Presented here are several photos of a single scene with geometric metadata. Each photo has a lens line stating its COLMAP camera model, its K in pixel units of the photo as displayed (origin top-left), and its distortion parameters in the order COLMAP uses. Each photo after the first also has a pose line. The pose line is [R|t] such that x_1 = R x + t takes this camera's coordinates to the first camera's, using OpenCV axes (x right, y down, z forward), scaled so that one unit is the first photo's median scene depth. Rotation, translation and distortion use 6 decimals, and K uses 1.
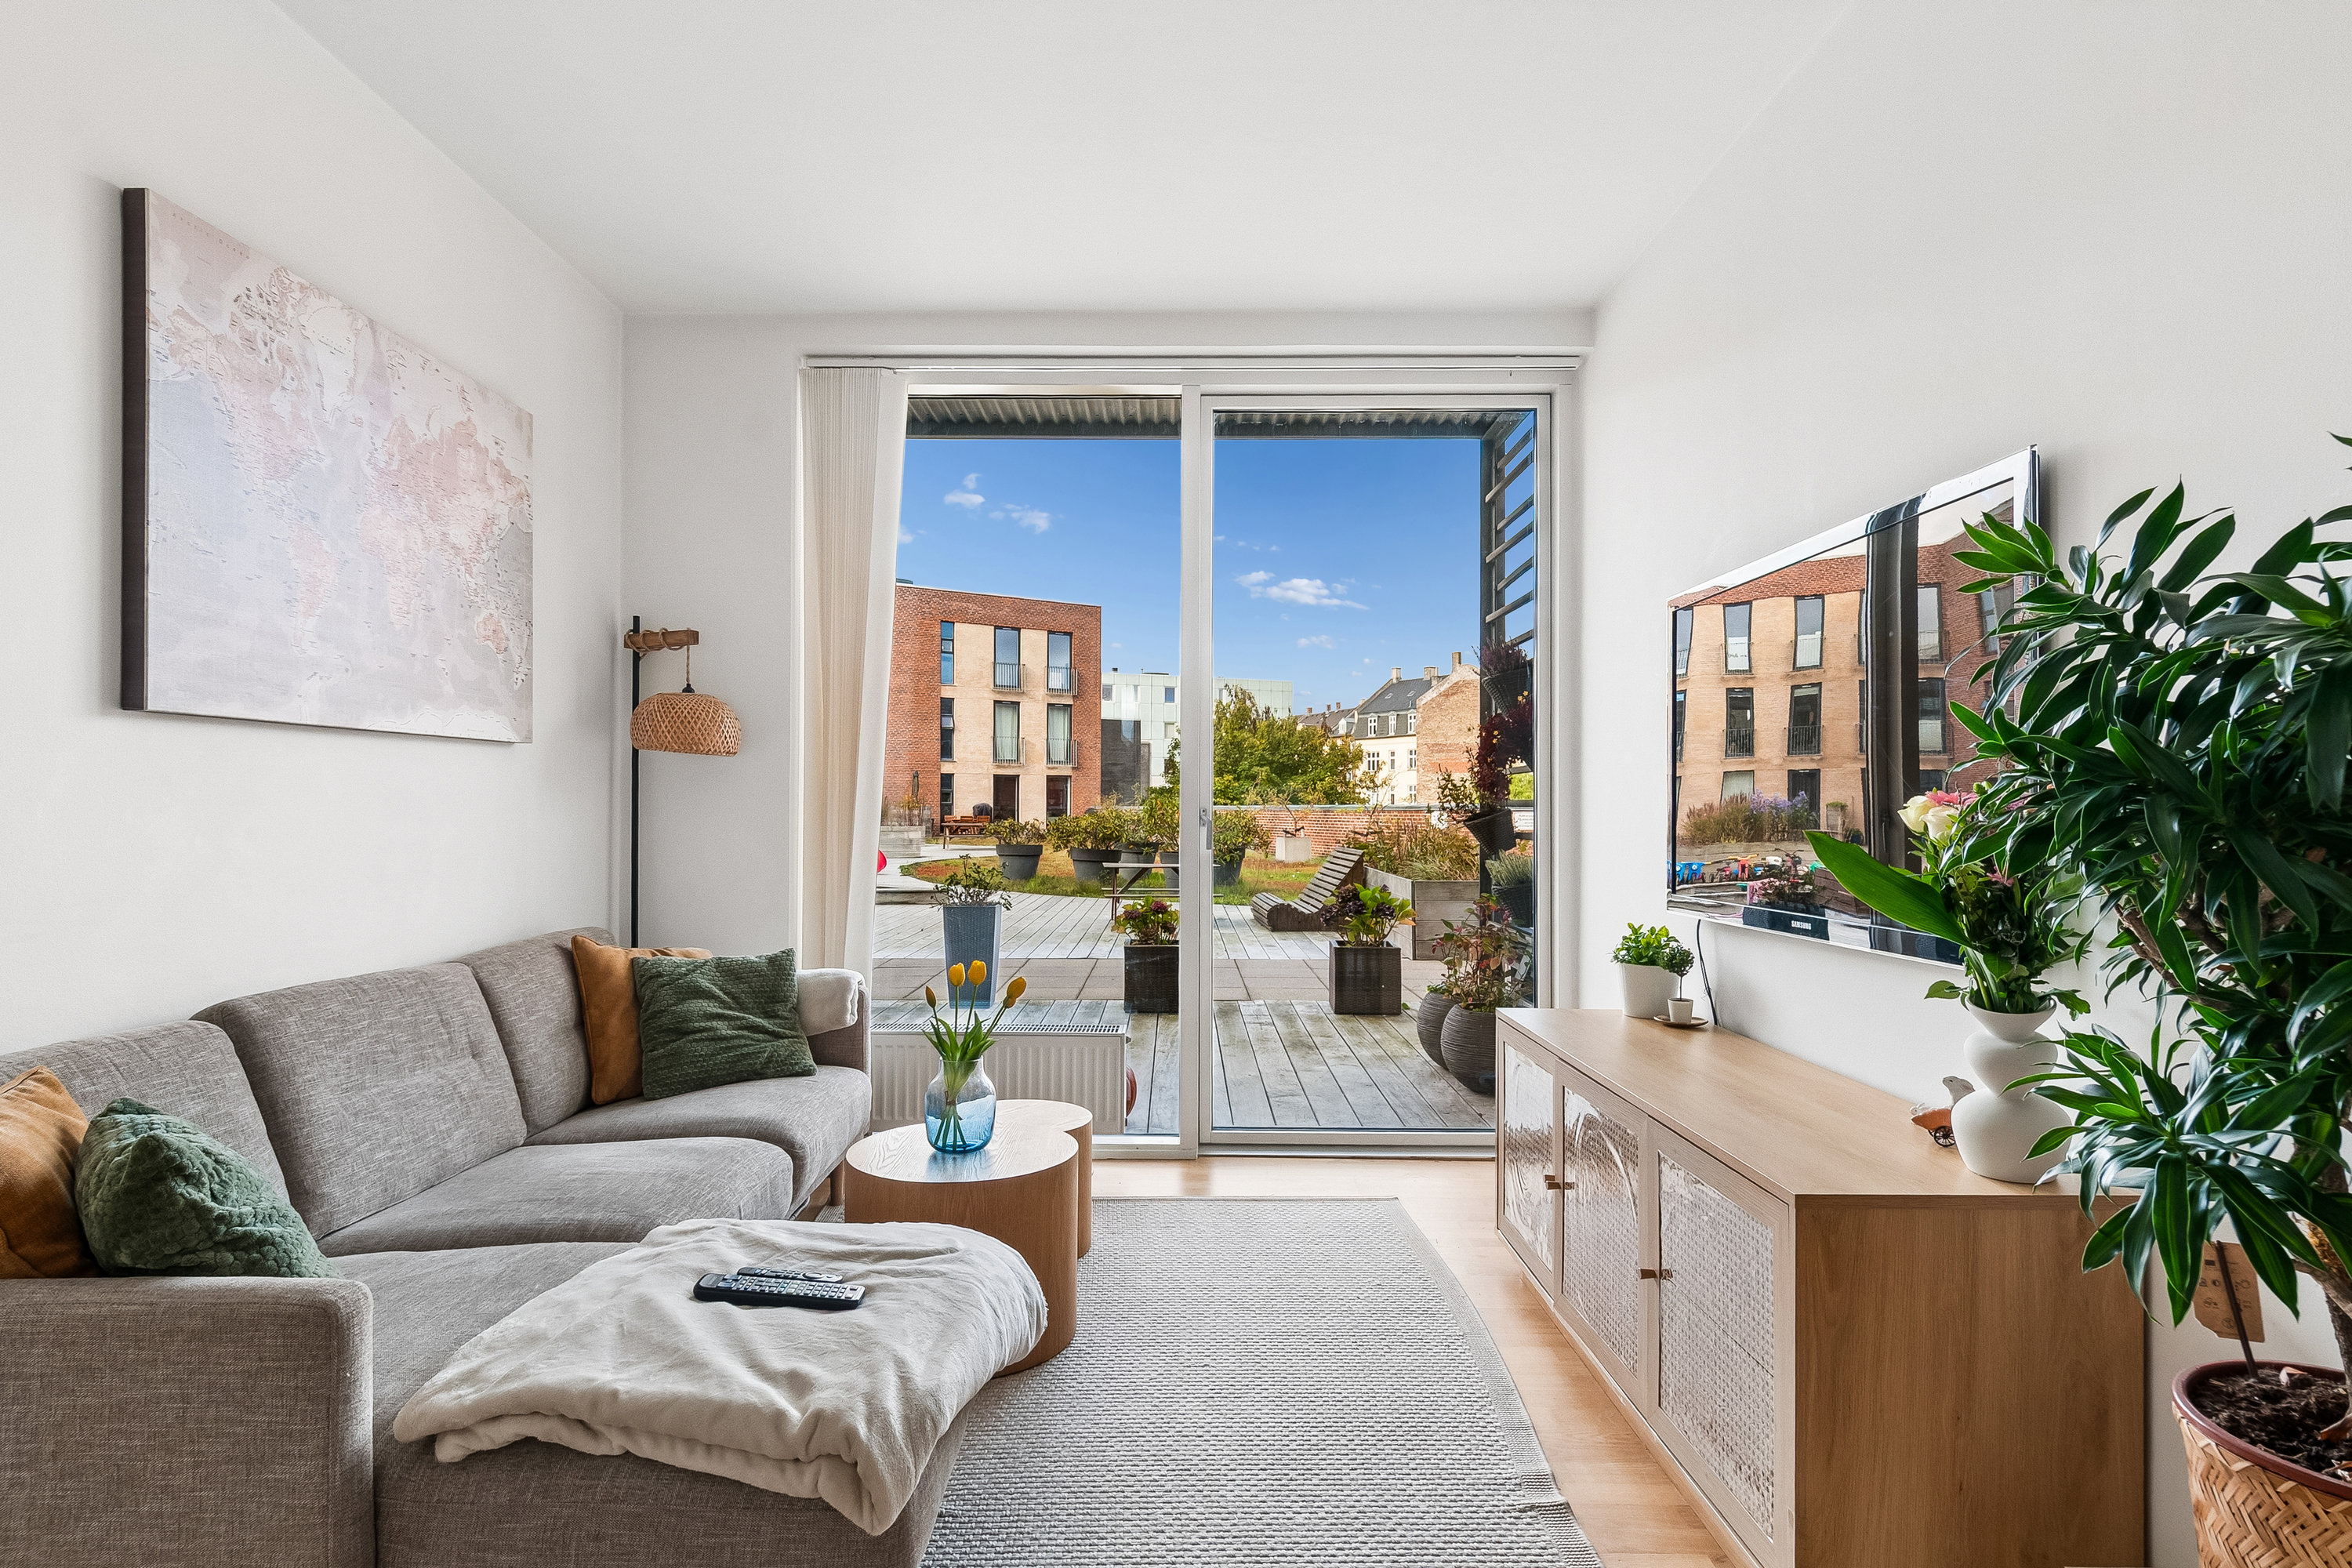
lens RADIAL K [[1261.4, 0, 1189.1], [0, 1261.4, 797.8], [0, 0, 1]] dist [0.003780, -0.000468]
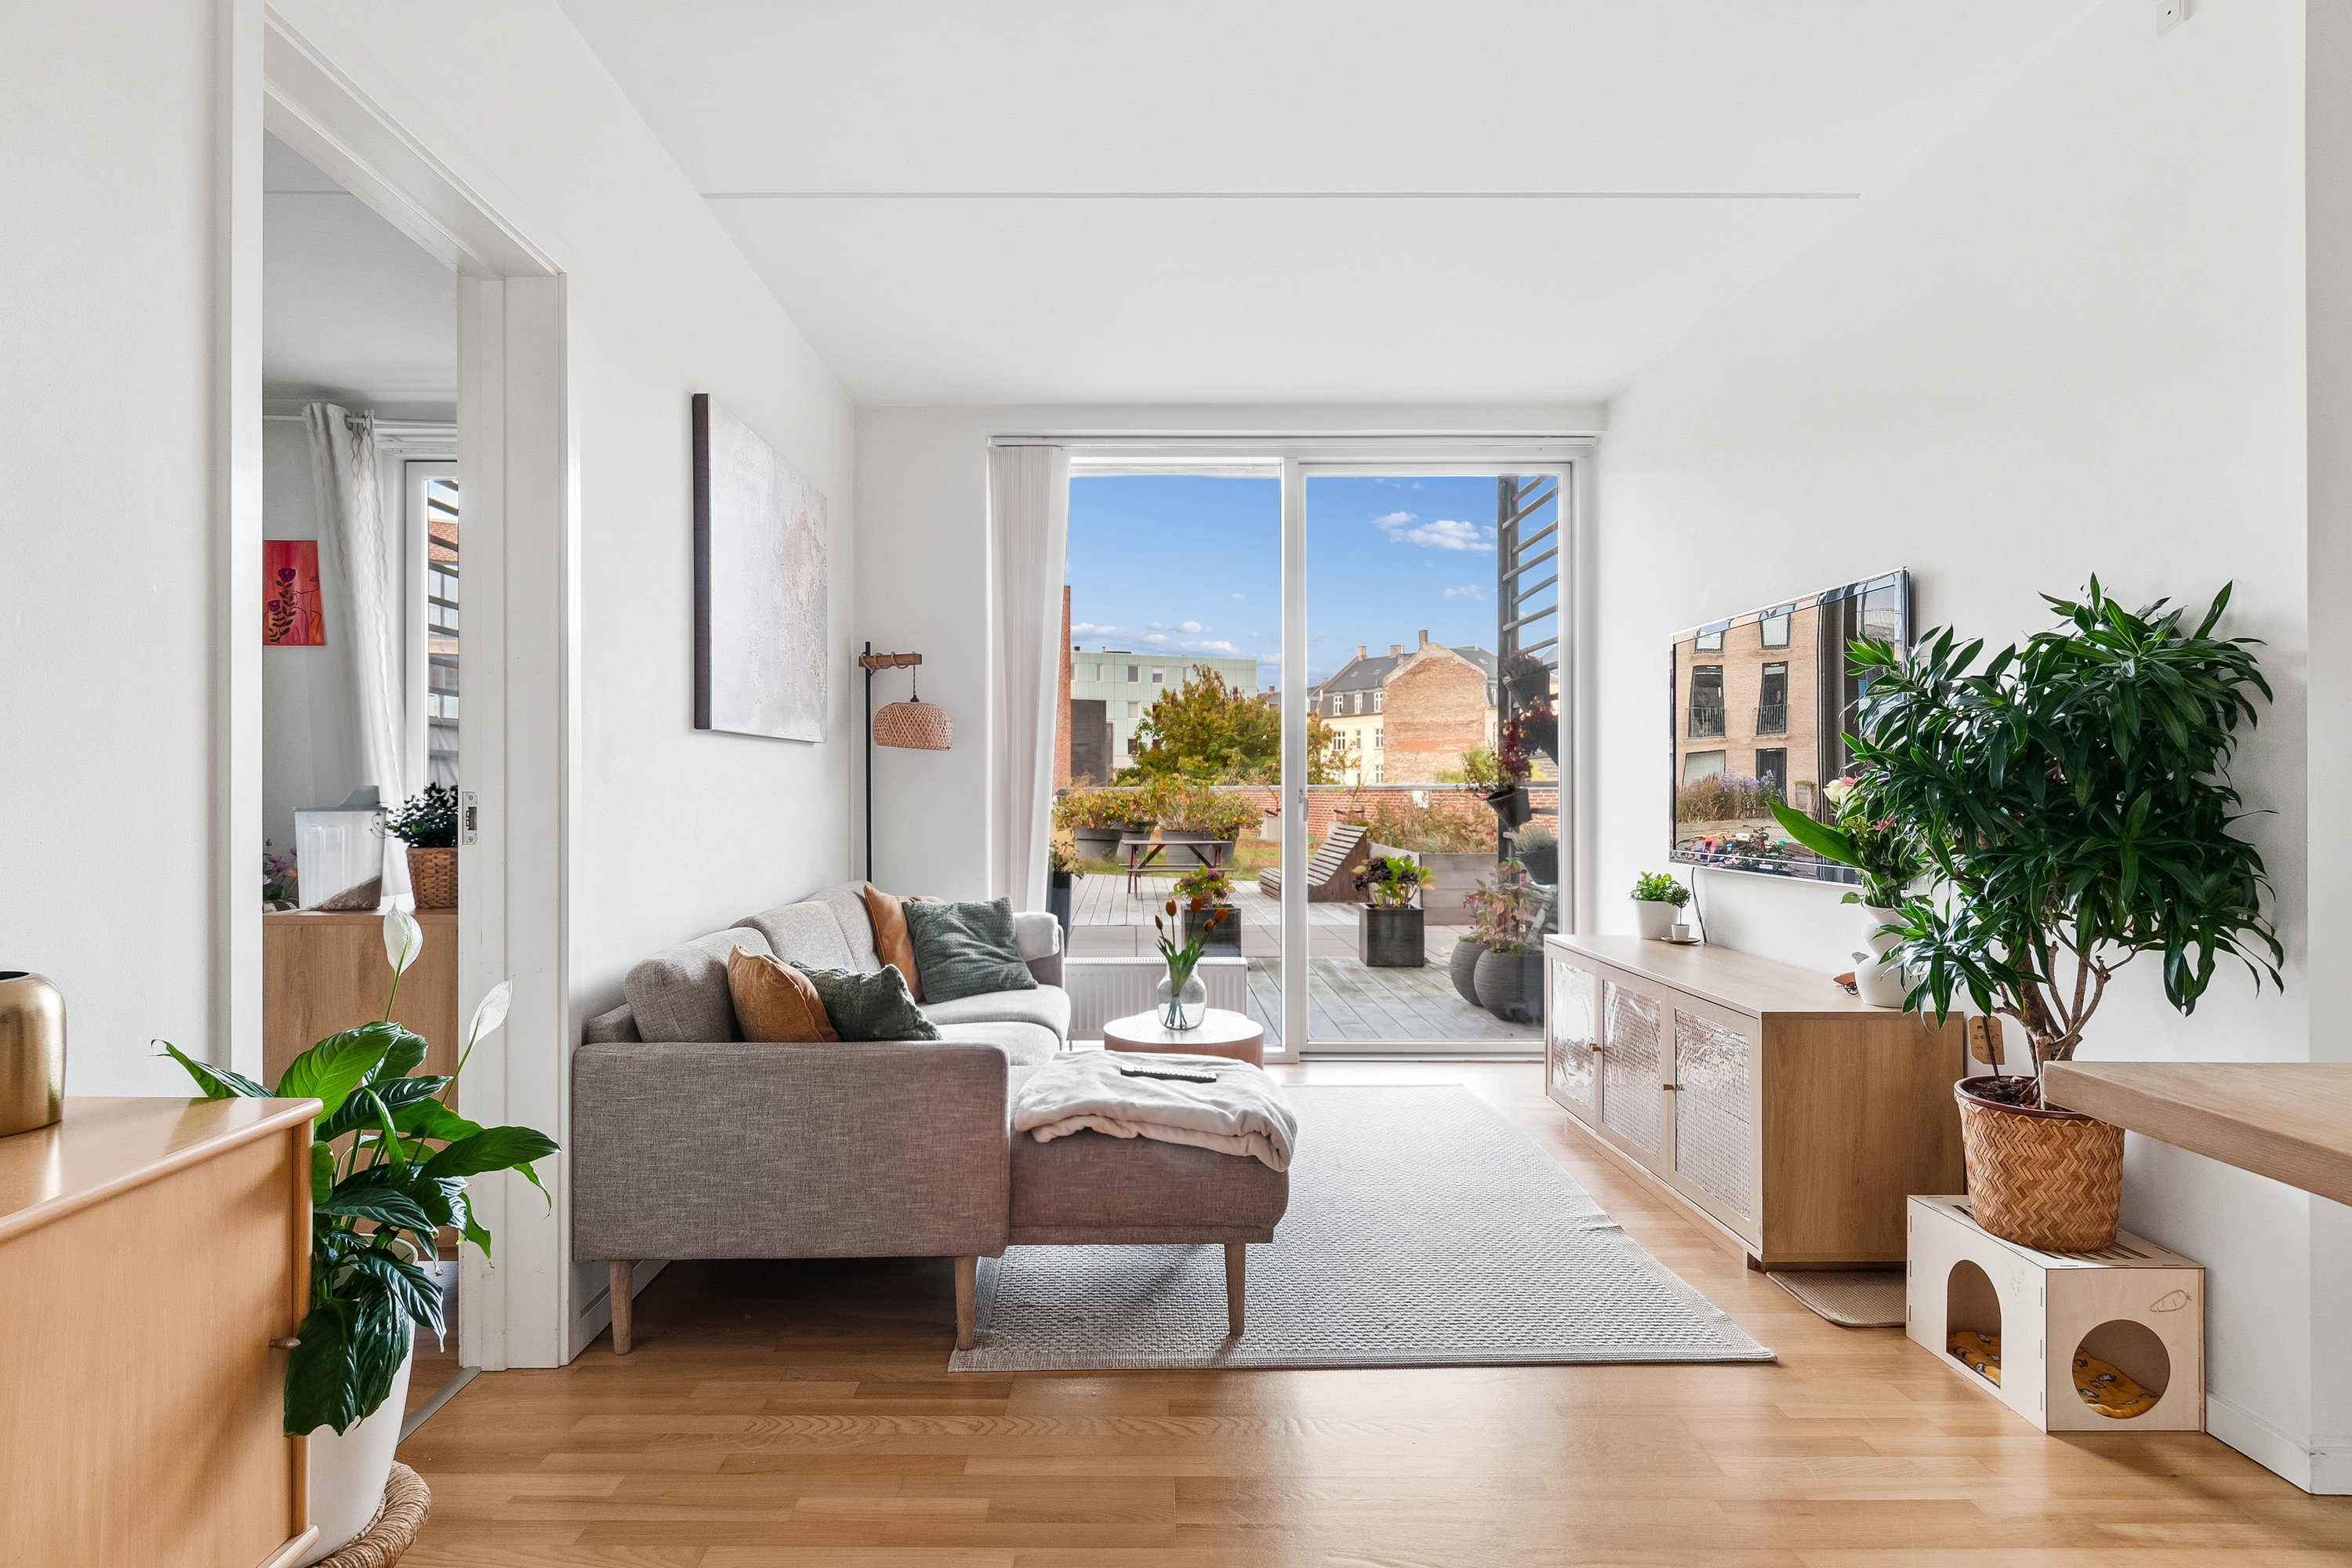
lens RADIAL K [[1282.7, 0, 1176.0], [0, 1282.7, 784.0], [0, 0, 1]] dist [0.016704, 0.000121]
pose [[0.999802, -0.003876, 0.019531, -0.173812], [0.003791, 0.999983, 0.004374, -0.003955], [-0.019548, -0.004299, 0.999800, -0.365387]]
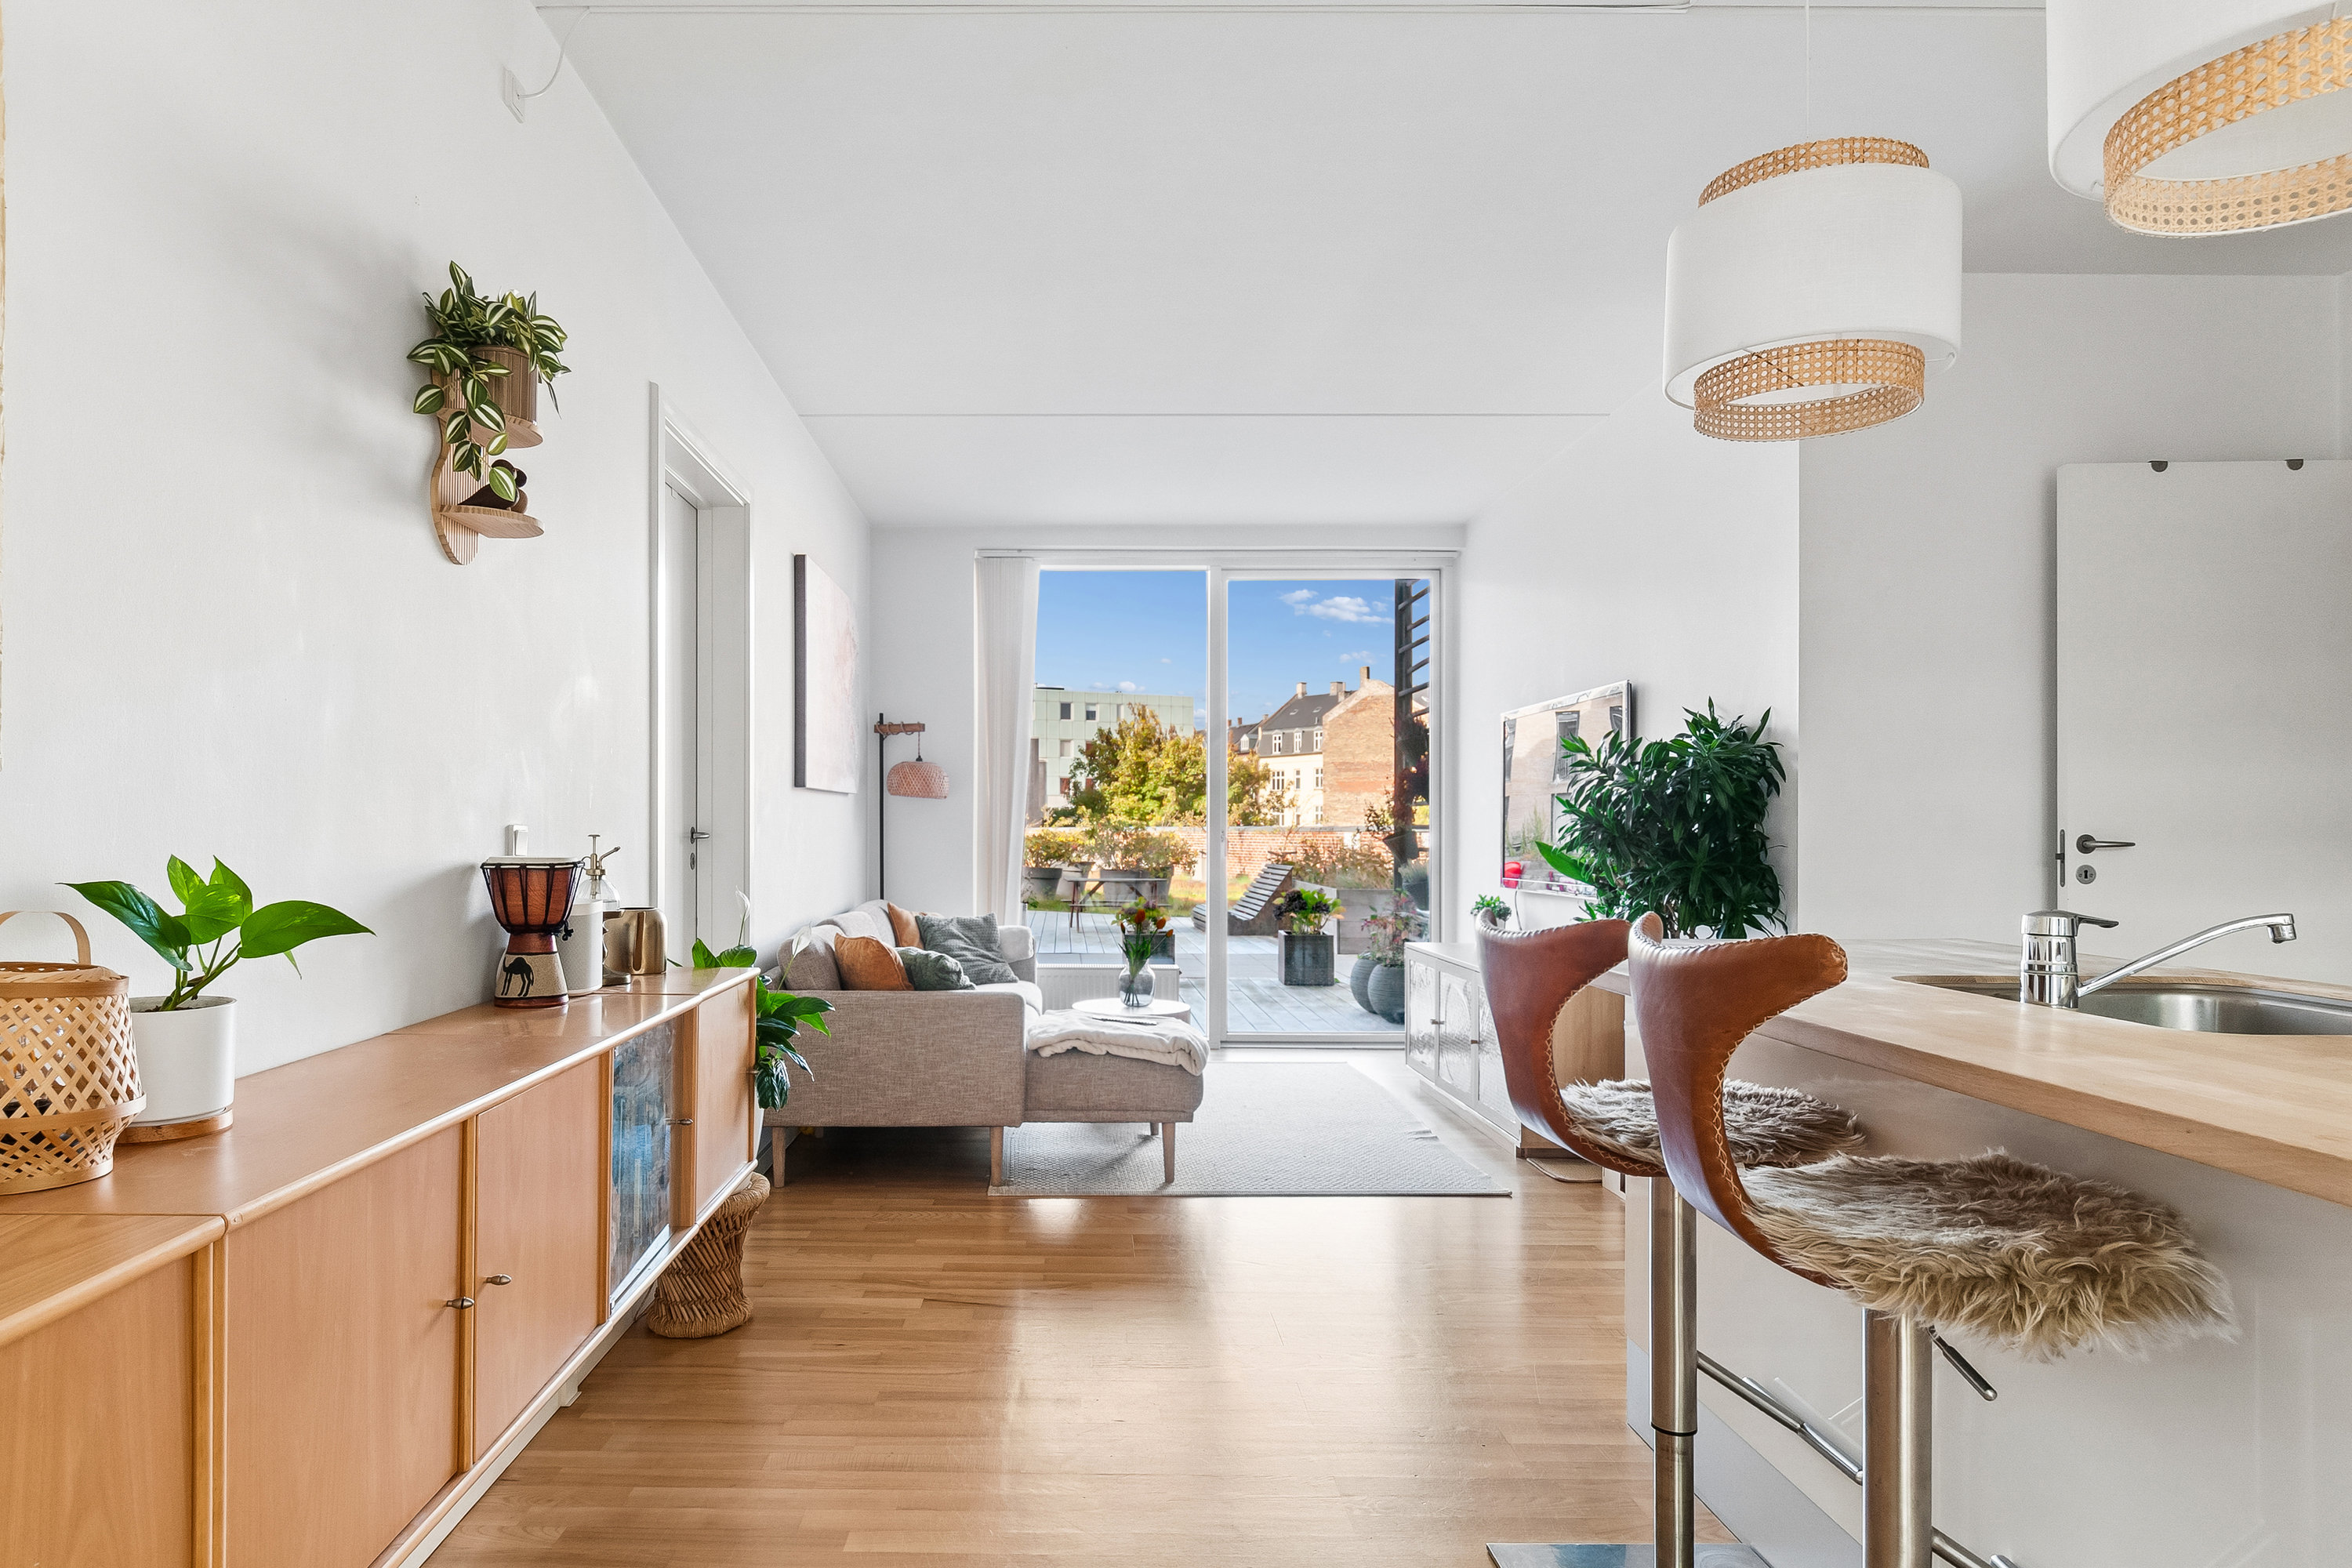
lens RADIAL K [[1329.3, 0, 1112.7], [0, 1329.3, 826.2], [0, 0, 1]] dist [0.001753, -0.000001]
pose [[0.999760, -0.000126, 0.021914, -0.204130], [-0.000002, 0.999983, 0.005850, -0.008823], [-0.021915, -0.005849, 0.999743, -0.839674]]
